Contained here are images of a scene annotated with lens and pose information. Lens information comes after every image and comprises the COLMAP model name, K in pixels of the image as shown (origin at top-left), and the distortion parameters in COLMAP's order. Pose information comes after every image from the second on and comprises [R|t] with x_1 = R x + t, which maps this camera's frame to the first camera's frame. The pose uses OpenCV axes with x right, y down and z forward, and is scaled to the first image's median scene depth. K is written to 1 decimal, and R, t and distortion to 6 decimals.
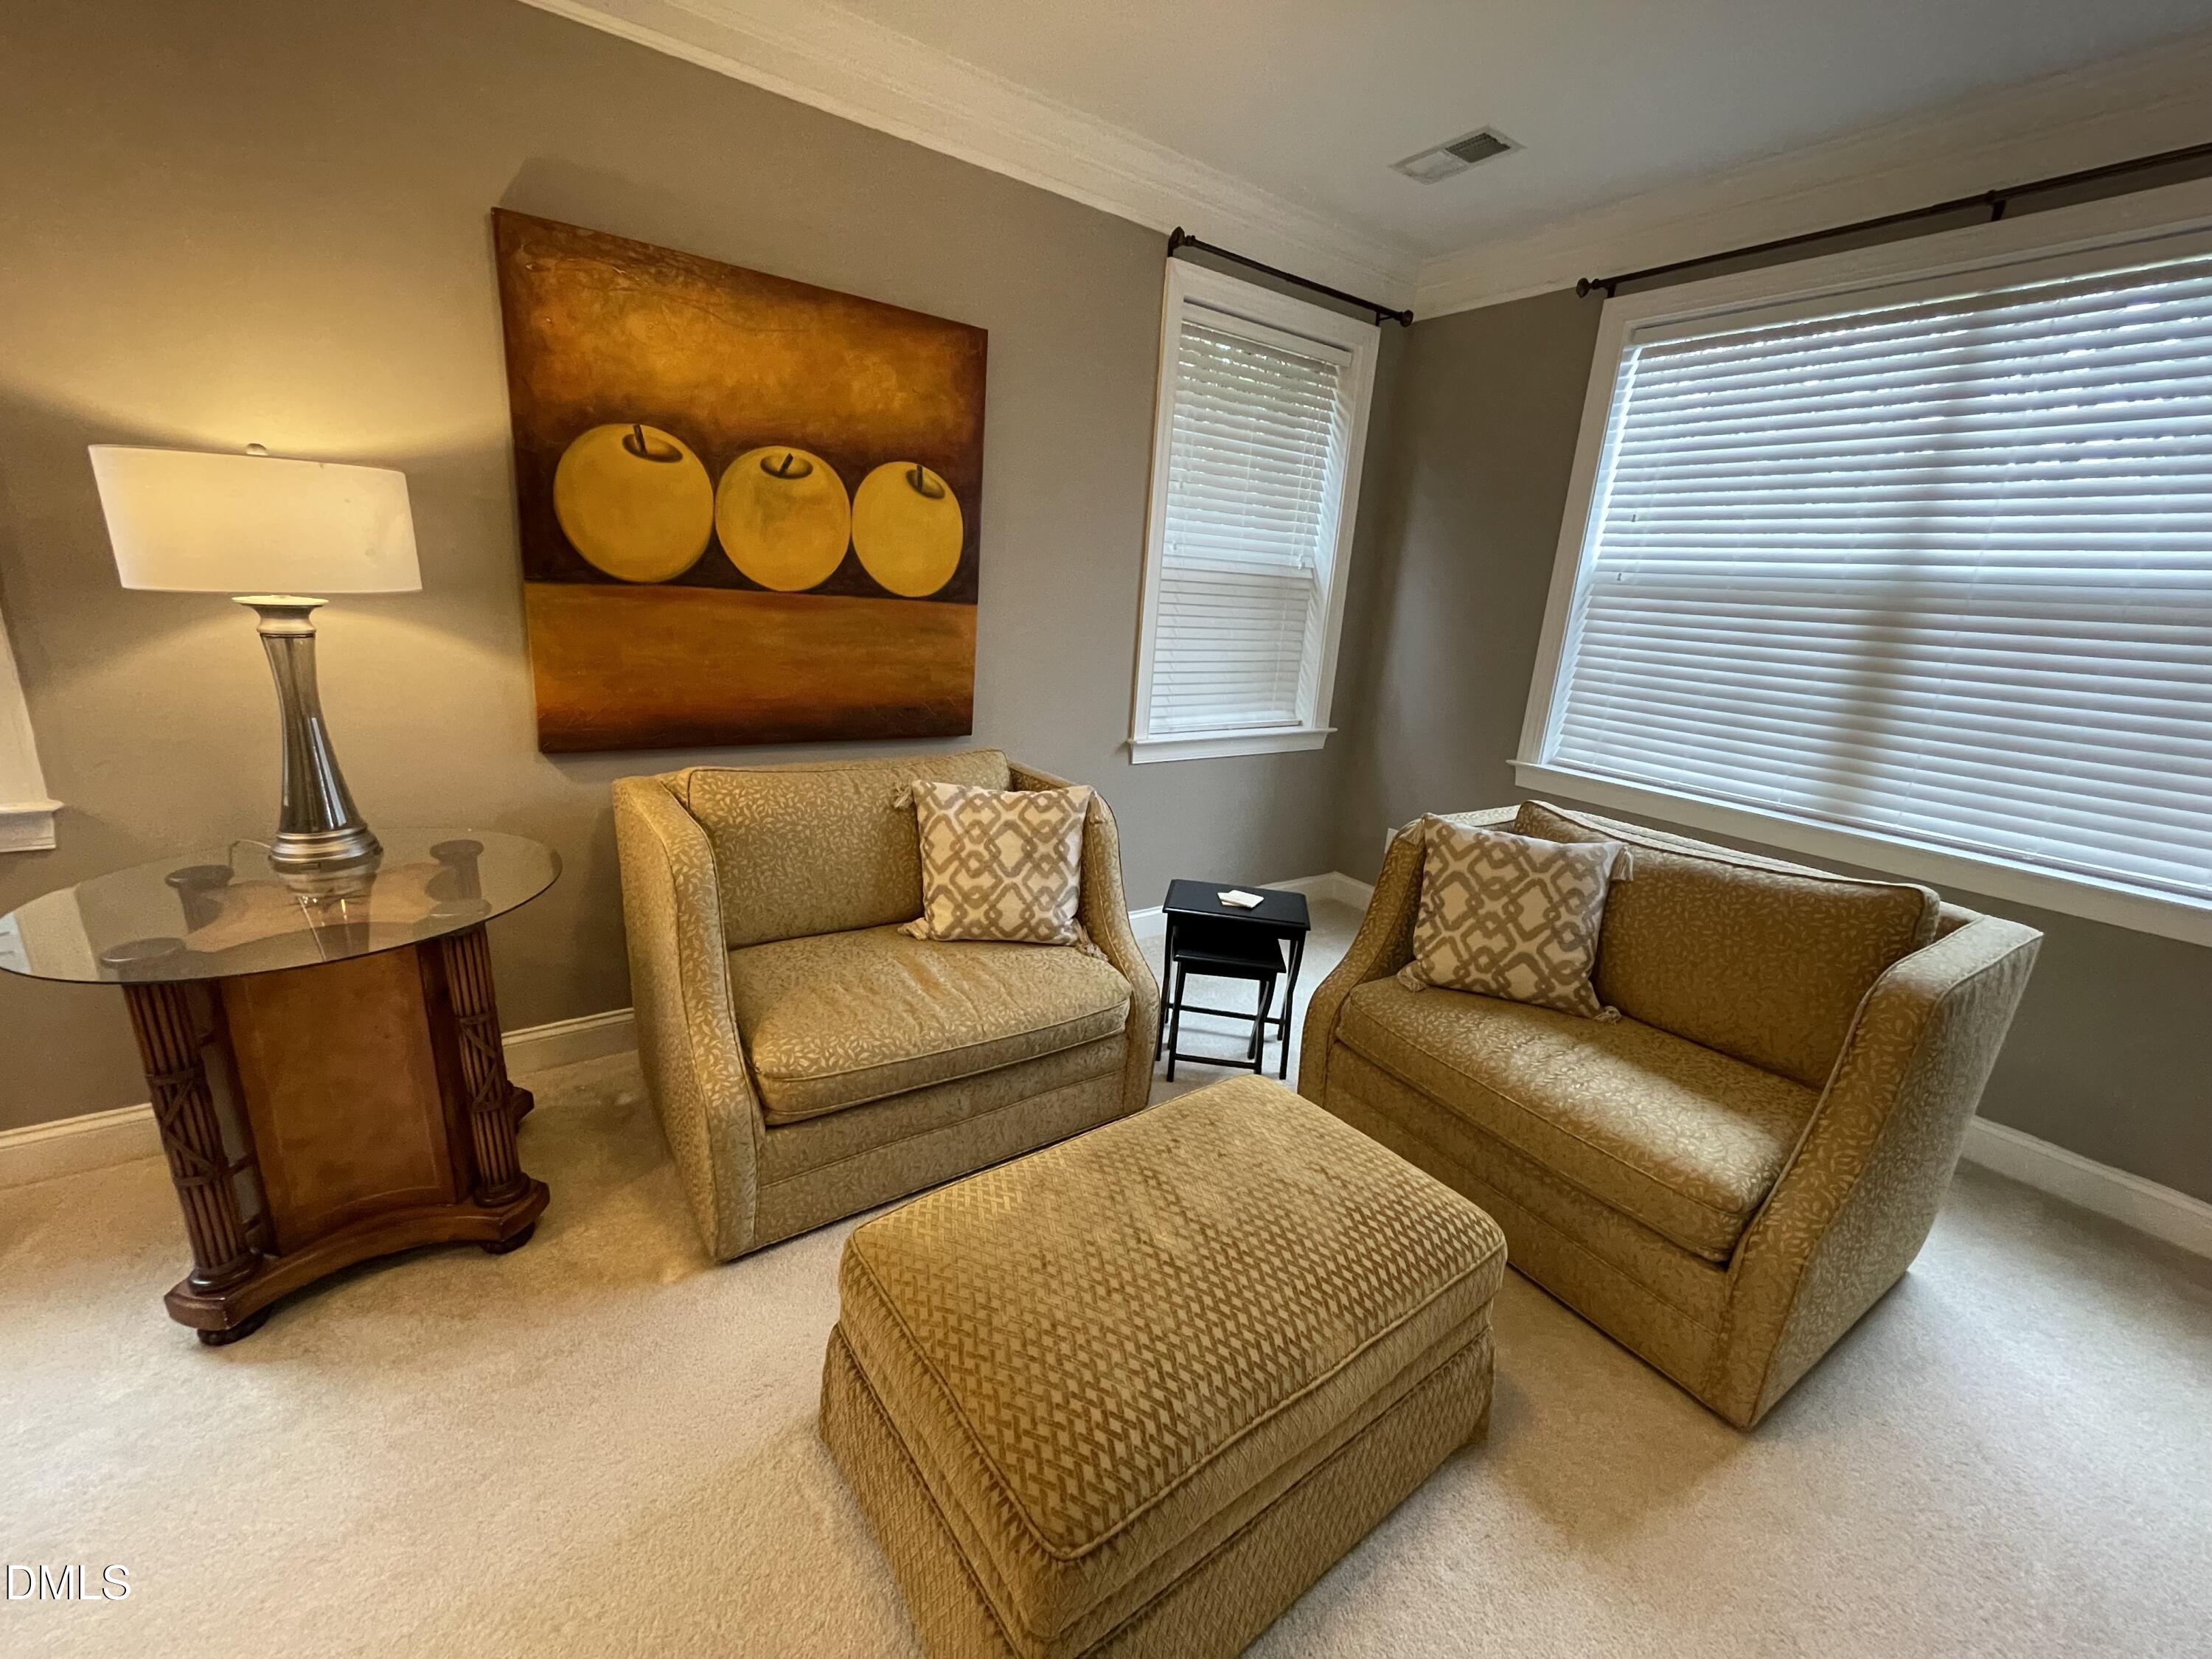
lens RADIAL K [[891.1, 0, 1107.1], [0, 891.1, 822.3], [0, 0, 1]] dist [-0.001919, -0.000211]
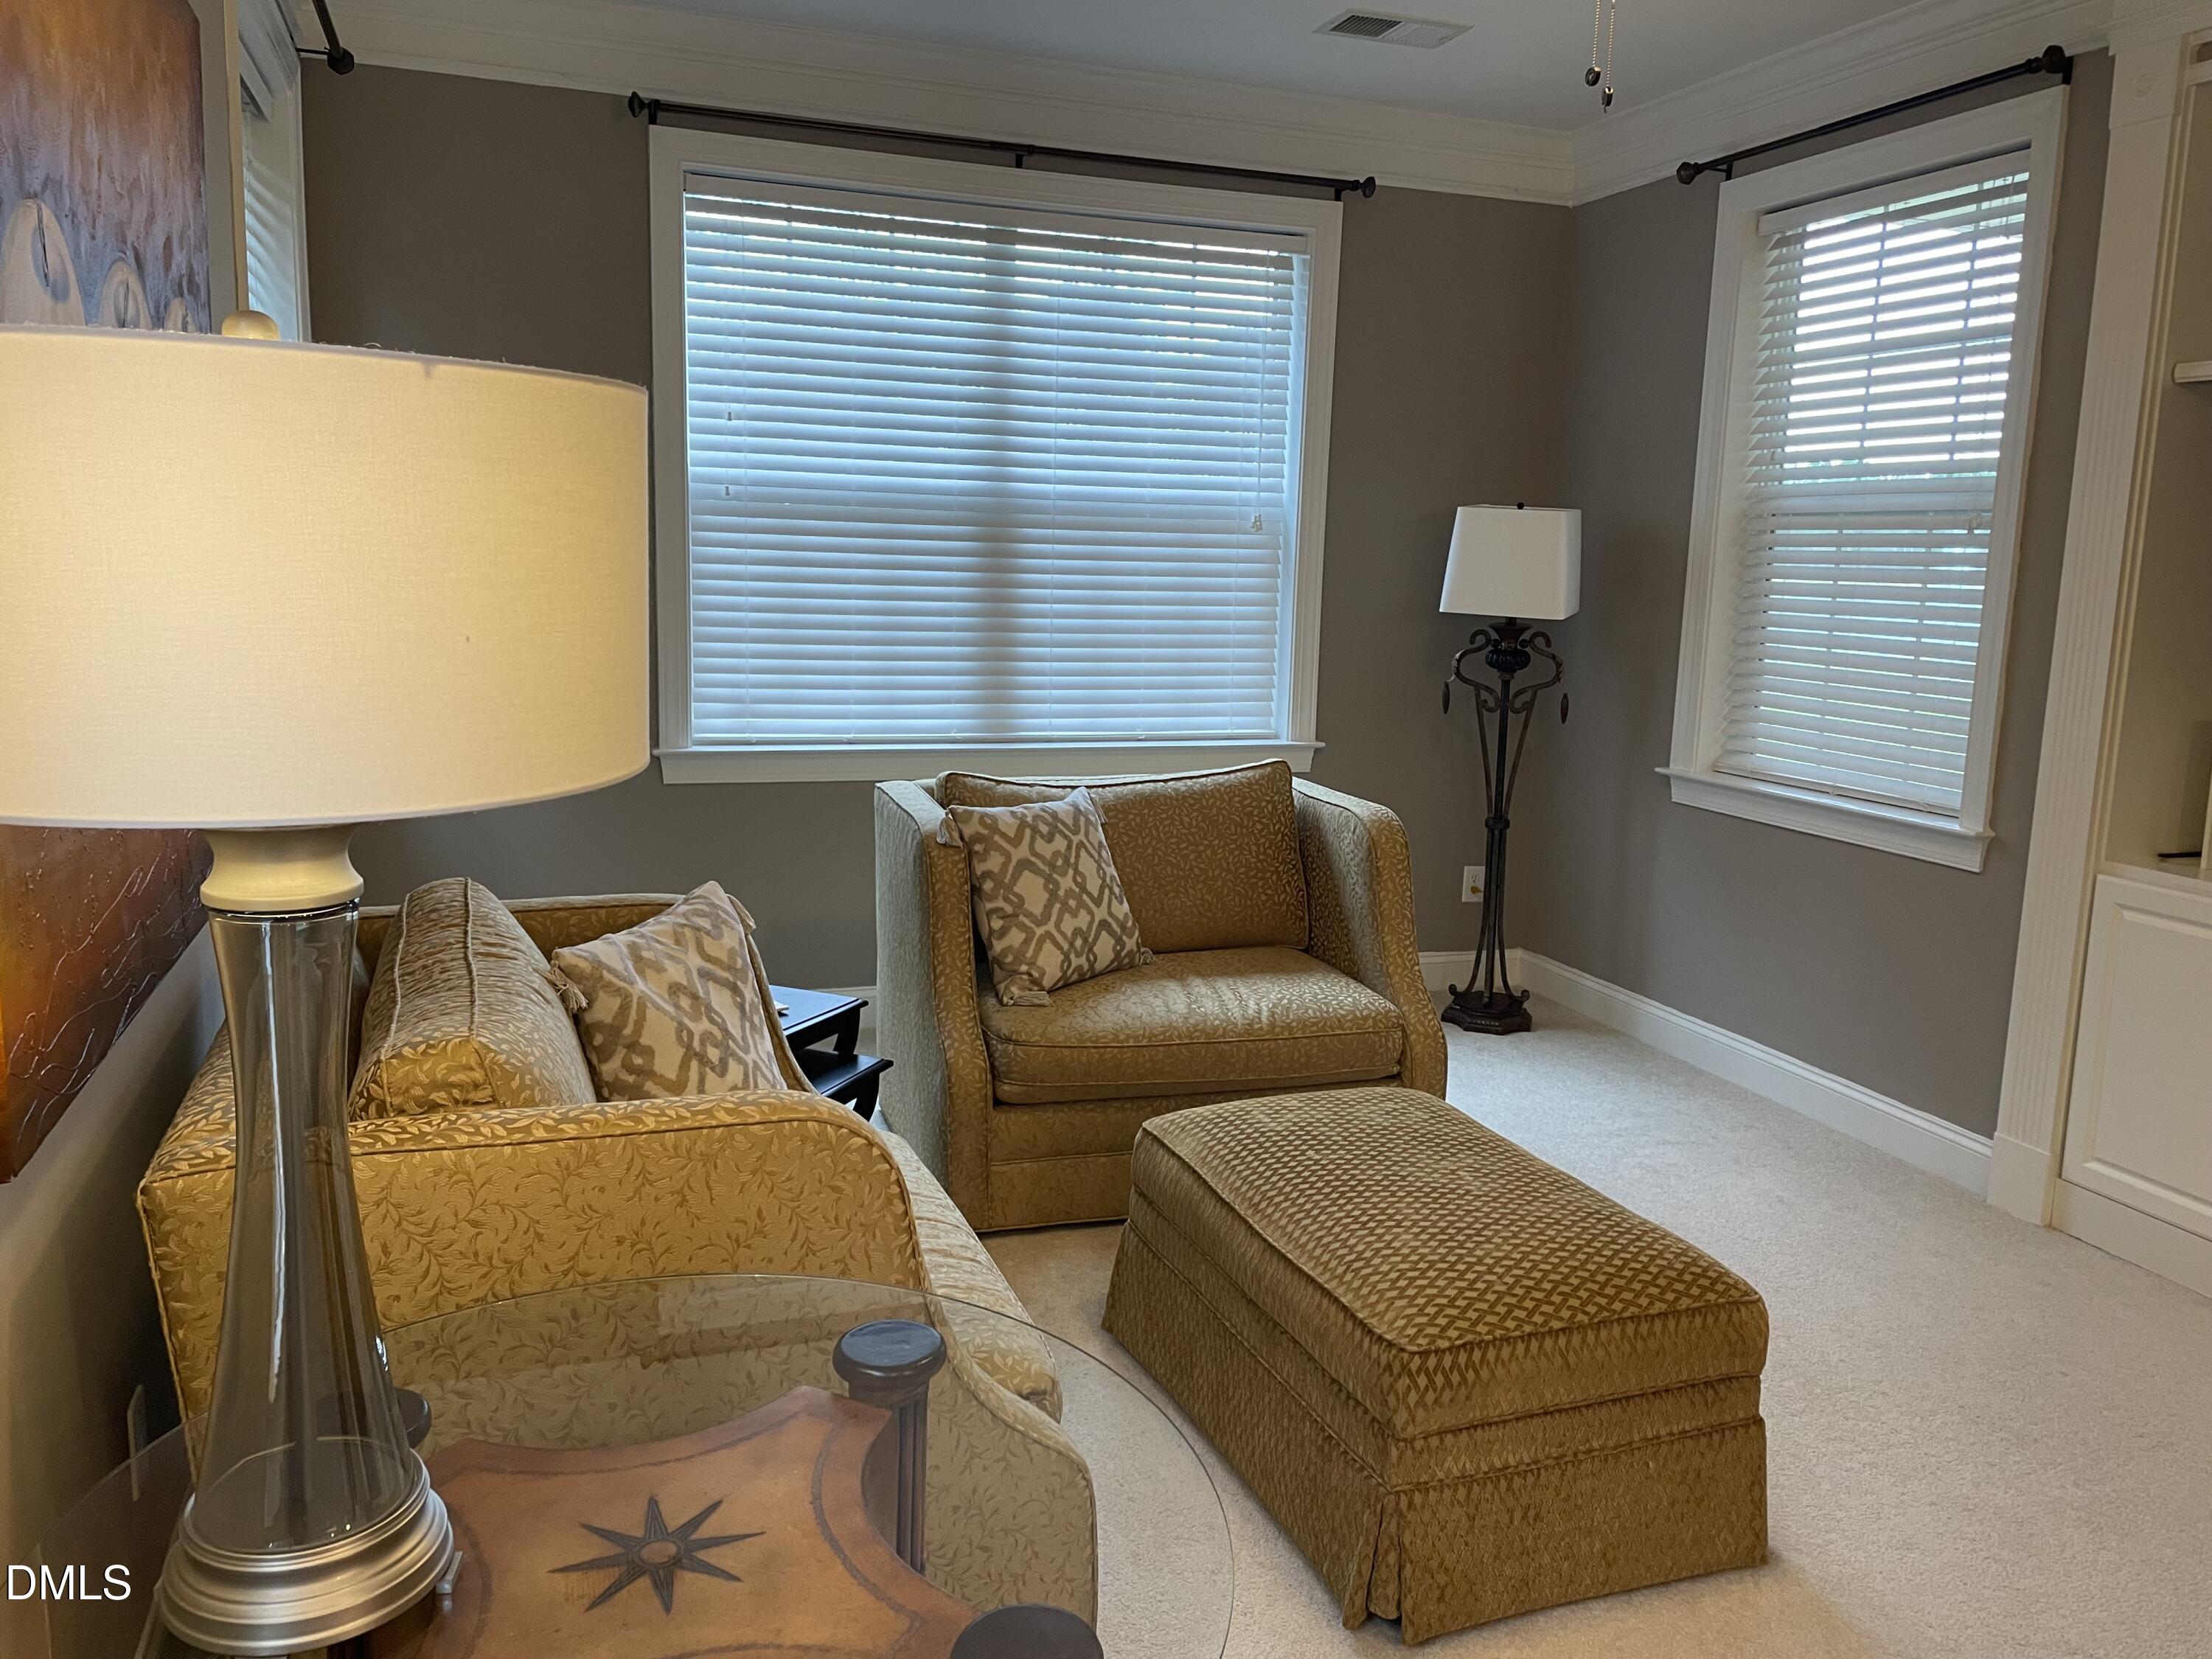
lens RADIAL K [[1668.1, 0, 1106.1], [0, 1668.1, 801.3], [0, 0, 1]] dist [0.080307, -0.001029]
pose [[0.272099, -0.204161, 0.940362, -1.055870], [0.237021, 0.961345, 0.140133, -0.198661], [-0.932622, 0.184755, 0.309971, 0.405274]]
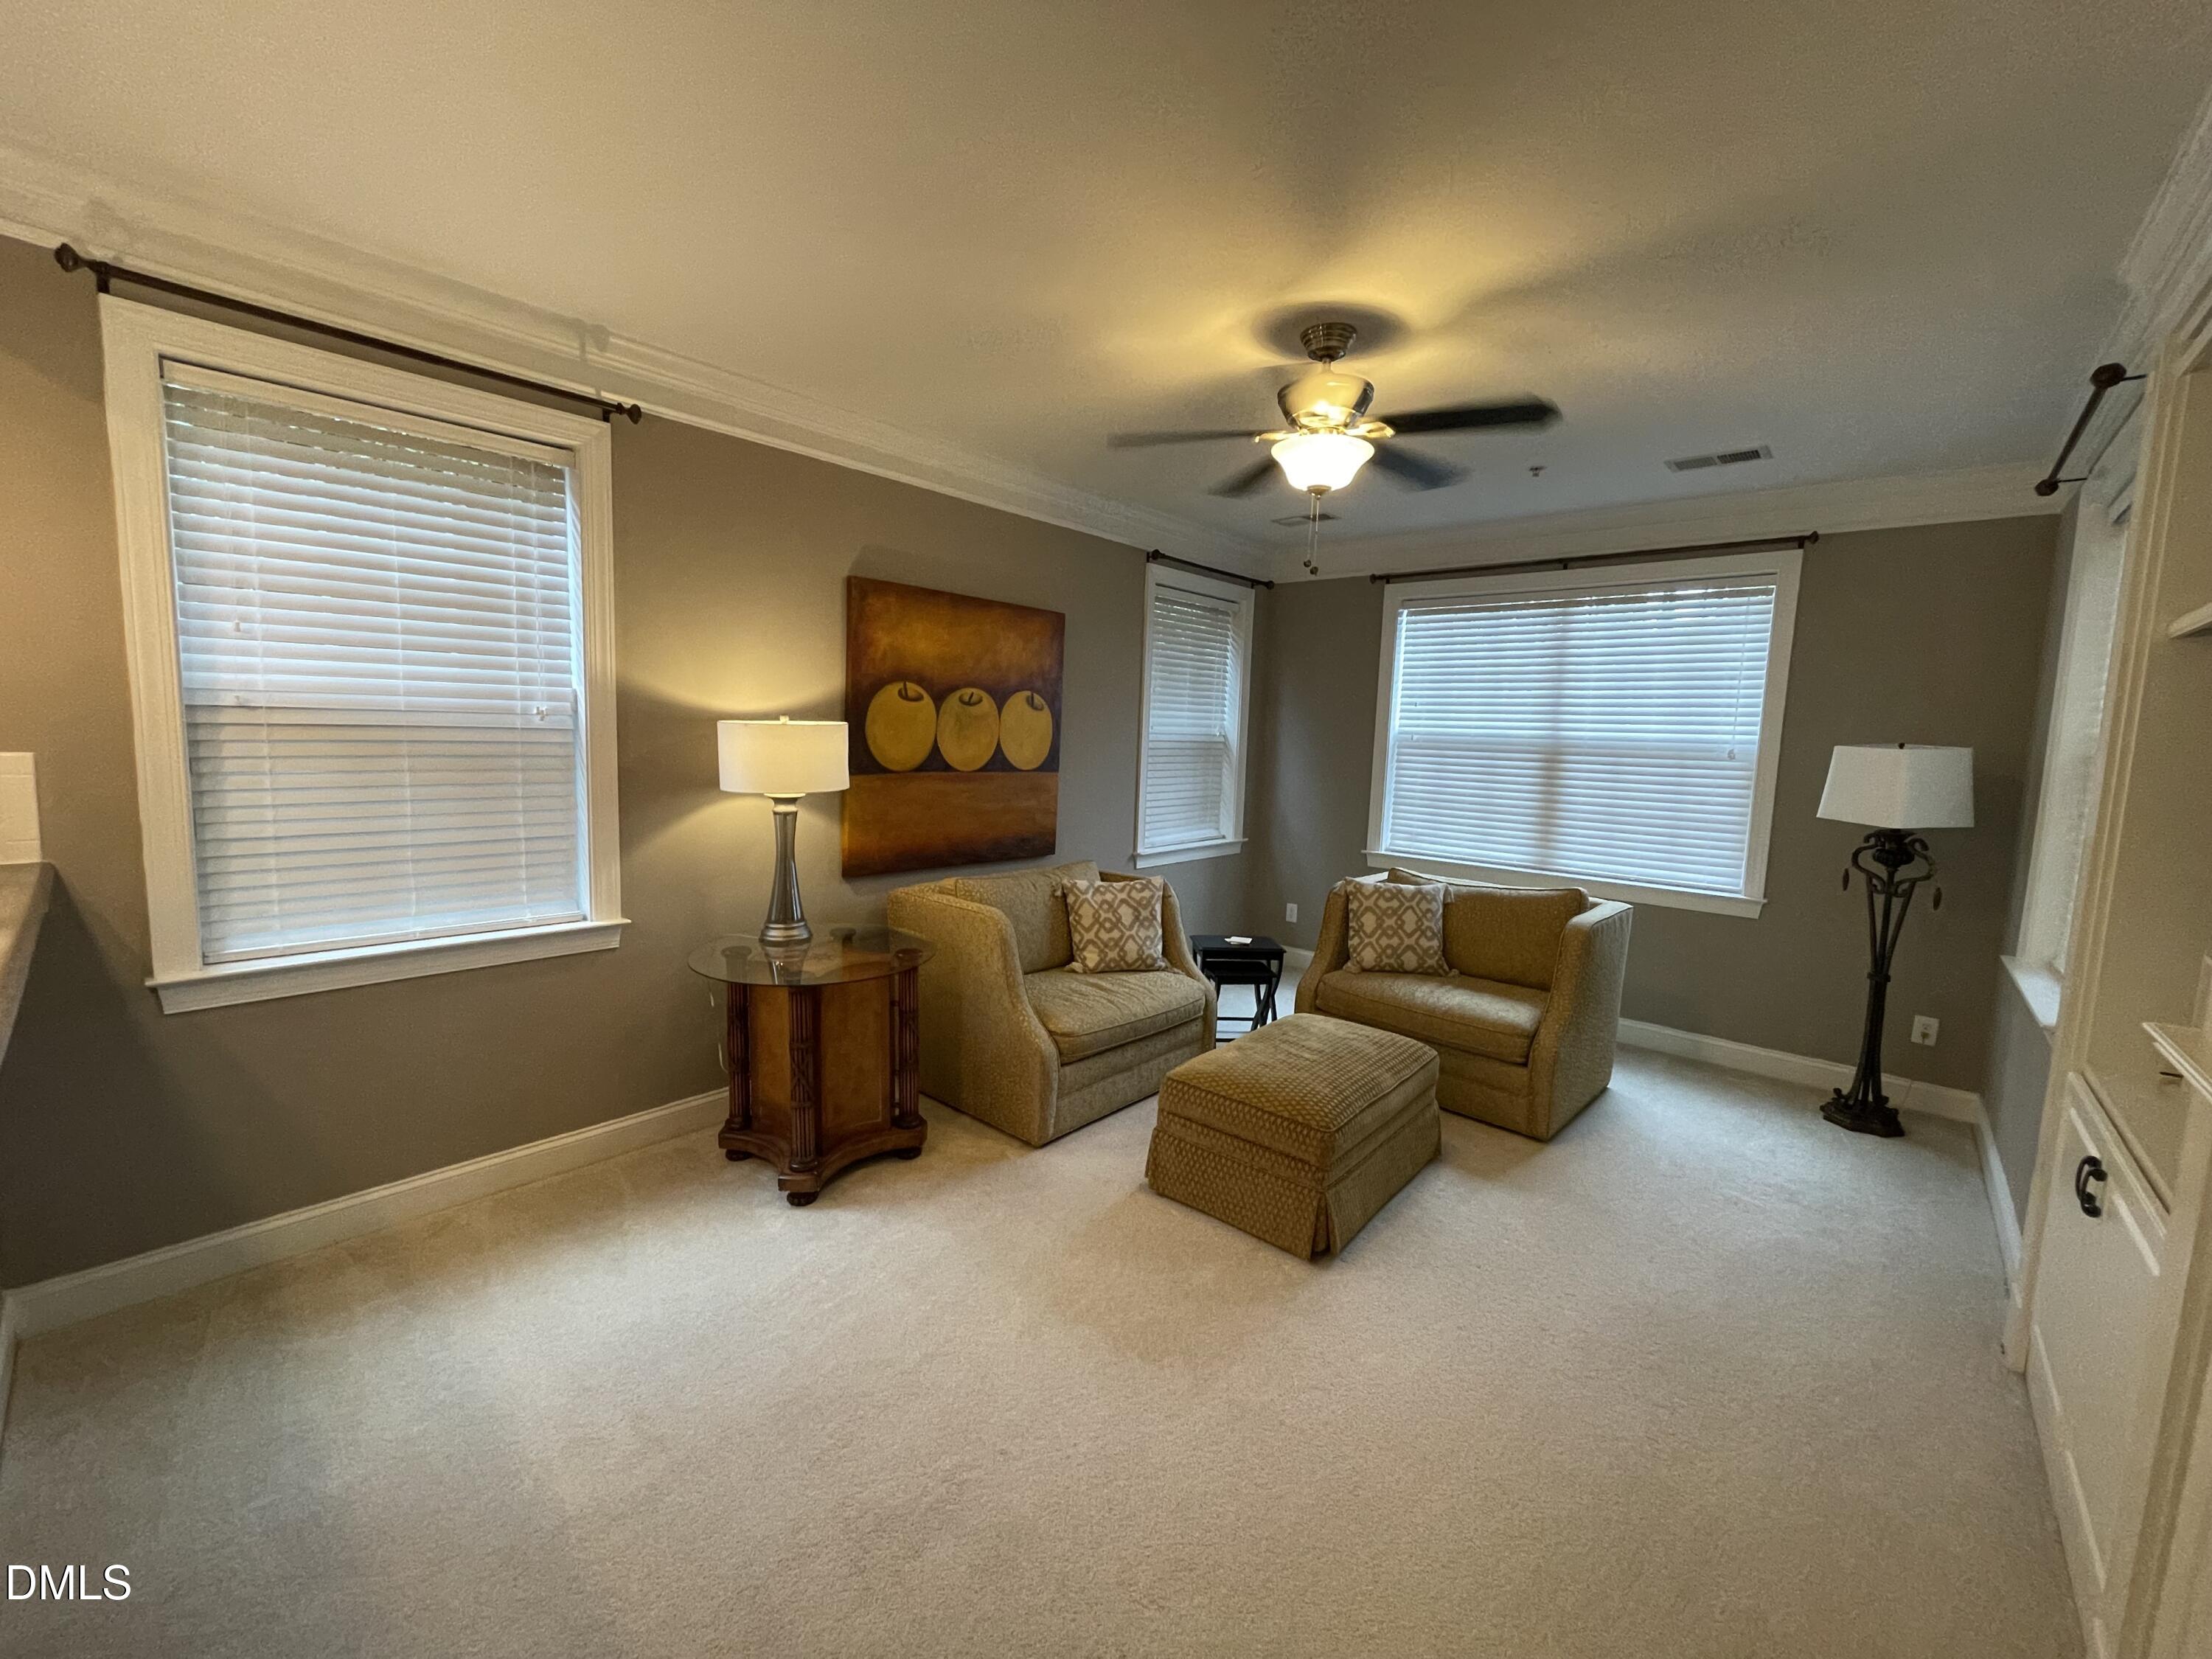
lens RADIAL K [[891.1, 0, 1107.1], [0, 891.1, 822.3], [0, 0, 1]] dist [-0.001919, -0.000211]
pose [[0.972933, -0.056362, 0.224109, -0.520577], [0.088354, 0.986845, -0.135390, 0.083684], [-0.213531, 0.151526, 0.965114, -0.669342]]
